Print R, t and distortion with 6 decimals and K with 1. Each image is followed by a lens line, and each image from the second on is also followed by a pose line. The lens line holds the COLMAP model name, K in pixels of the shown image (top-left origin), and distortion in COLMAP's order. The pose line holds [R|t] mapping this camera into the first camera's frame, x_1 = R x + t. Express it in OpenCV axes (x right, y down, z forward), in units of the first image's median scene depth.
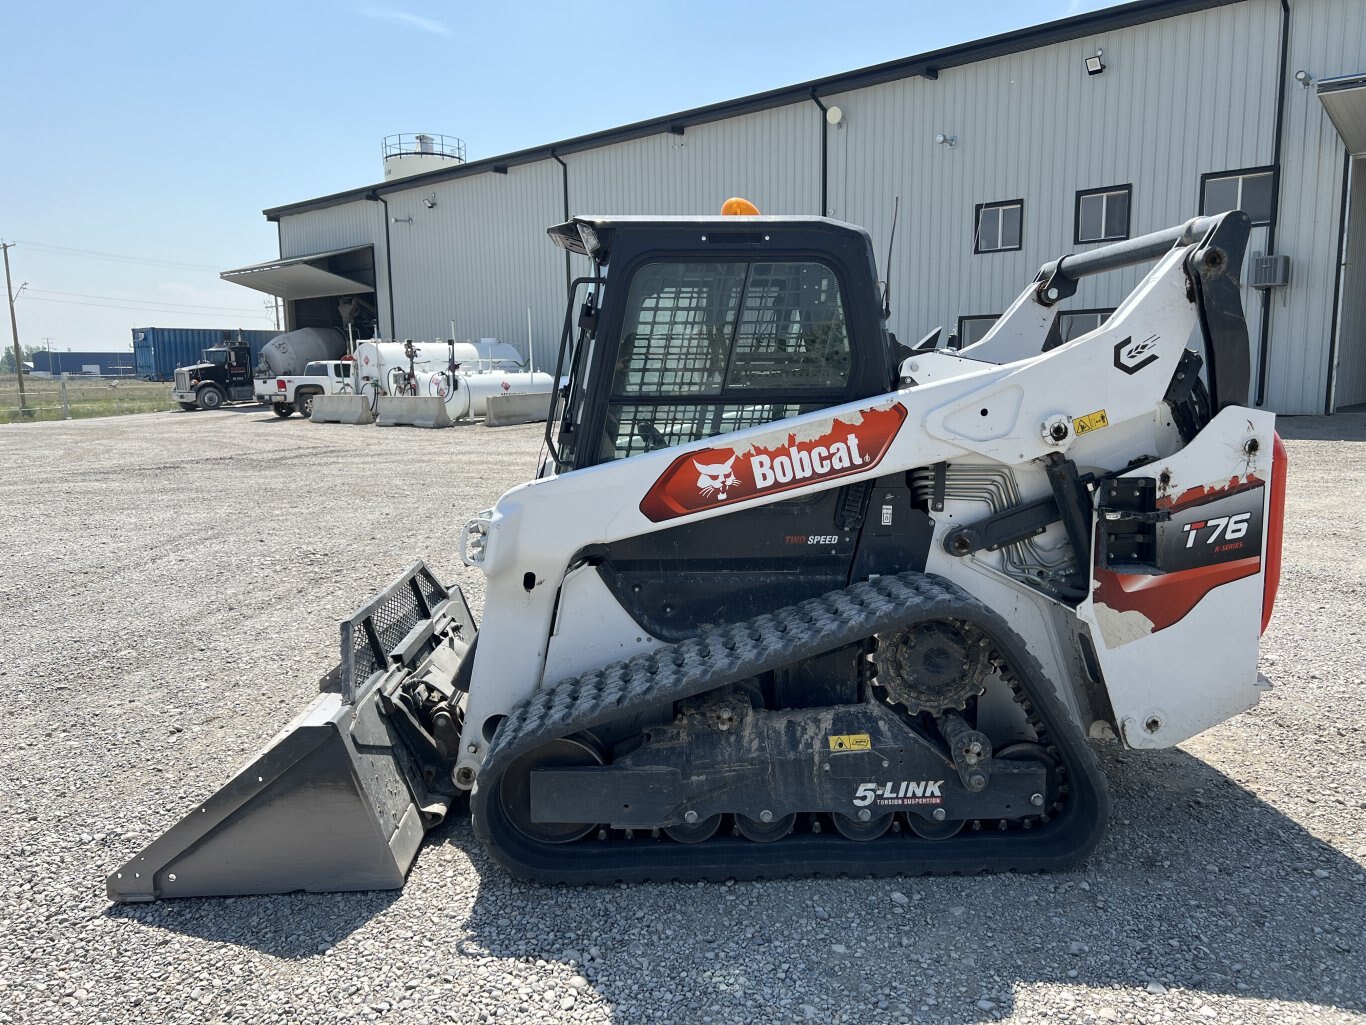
lens RADIAL K [[1022.8, 0, 675.5], [0, 1022.8, 517.6], [0, 0, 1]] dist [0.081816, -0.095152]
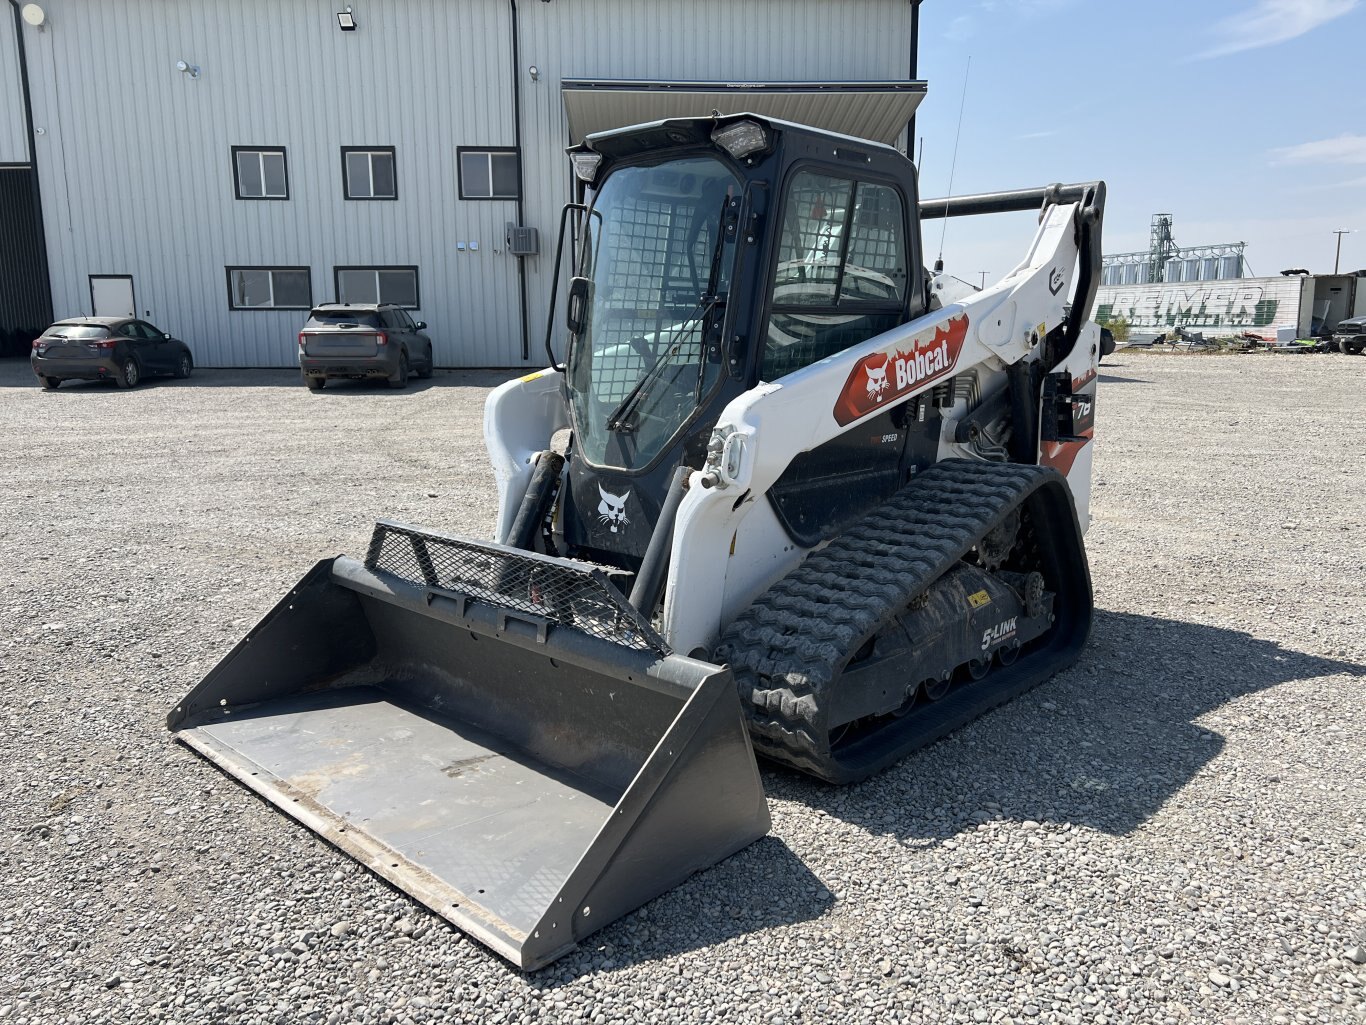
lens RADIAL K [[1025.0, 0, 691.9], [0, 1025.0, 518.8], [0, 0, 1]] dist [0.061395, -0.076208]
pose [[0.712614, -0.119566, 0.691293, -0.857135], [0.093754, 0.992762, 0.075063, 0.005041], [-0.695264, 0.011320, 0.718665, 0.360226]]
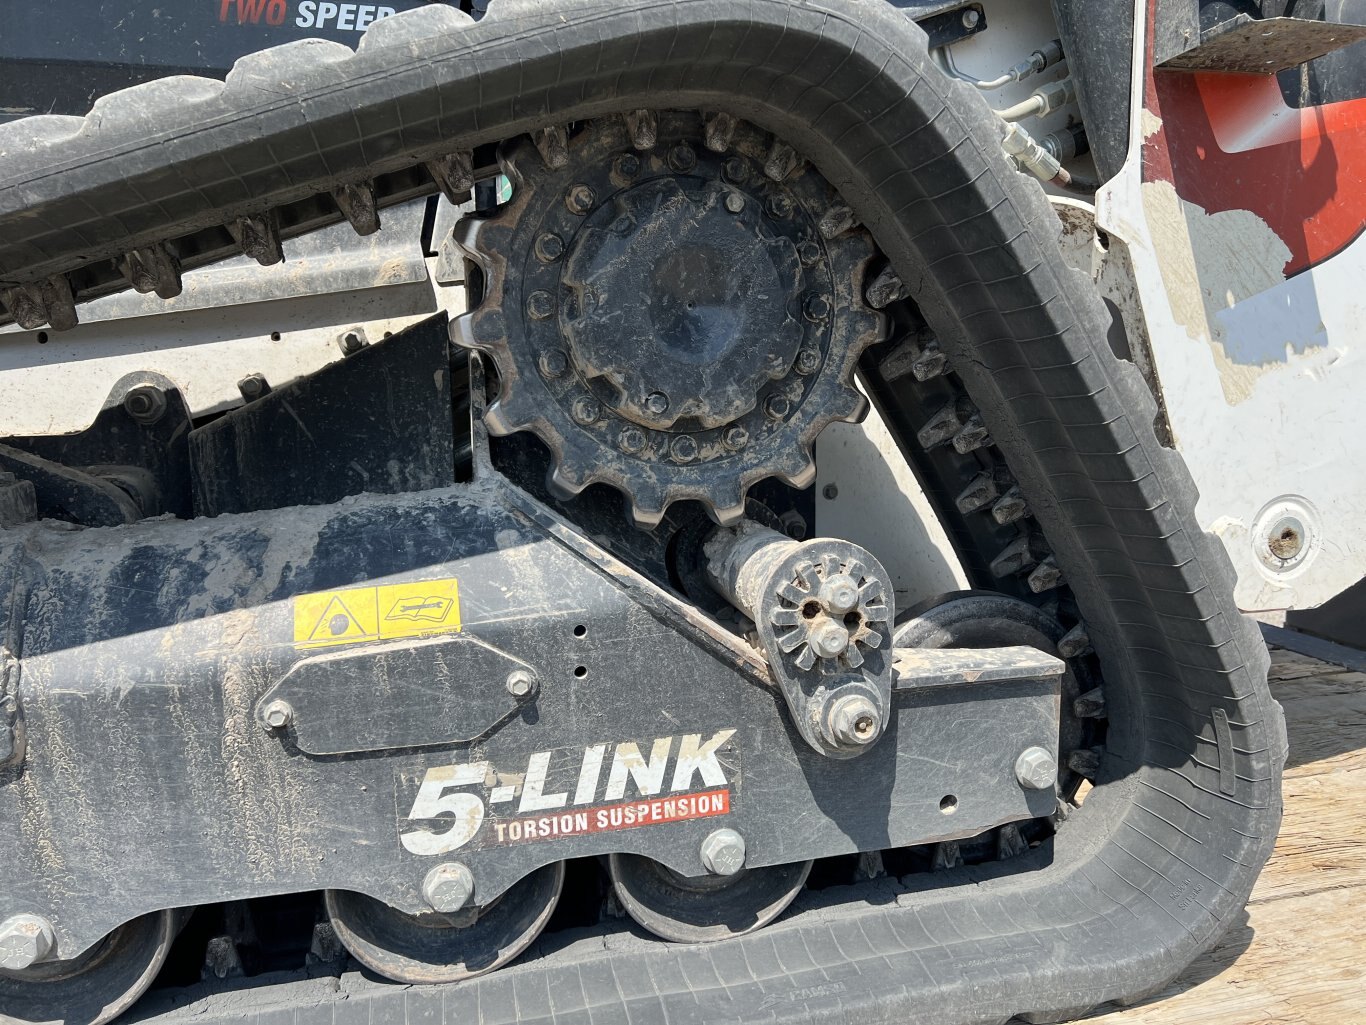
lens RADIAL K [[1084.1, 0, 730.6], [0, 1084.1, 509.8], [0, 0, 1]] dist [0.078467, -0.090113]
pose [[0.971866, -0.031512, 0.233419, 0.186418], [0.037665, 0.999049, -0.021950, 0.196201], [-0.232505, 0.030124, 0.972128, 0.691381]]
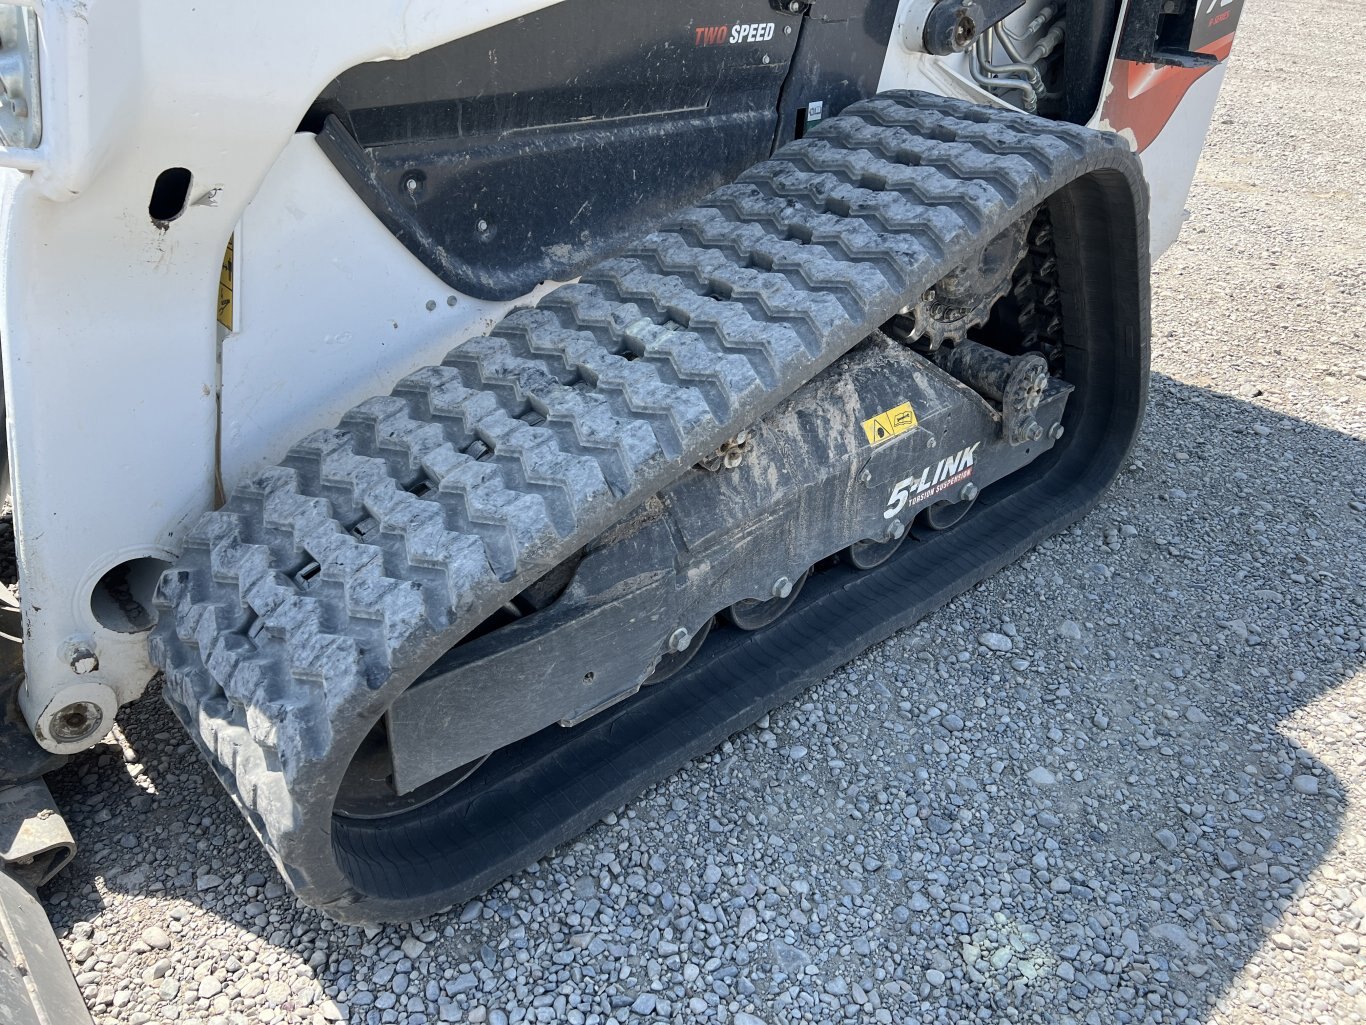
lens RADIAL K [[1015.1, 0, 686.3], [0, 1015.1, 508.0], [0, 0, 1]] dist [0.092038, -0.109886]
pose [[0.768819, -0.297833, 0.565874, -0.240261], [0.034490, 0.902940, 0.428380, 0.015856], [-0.638536, -0.309830, 0.704469, 0.642528]]
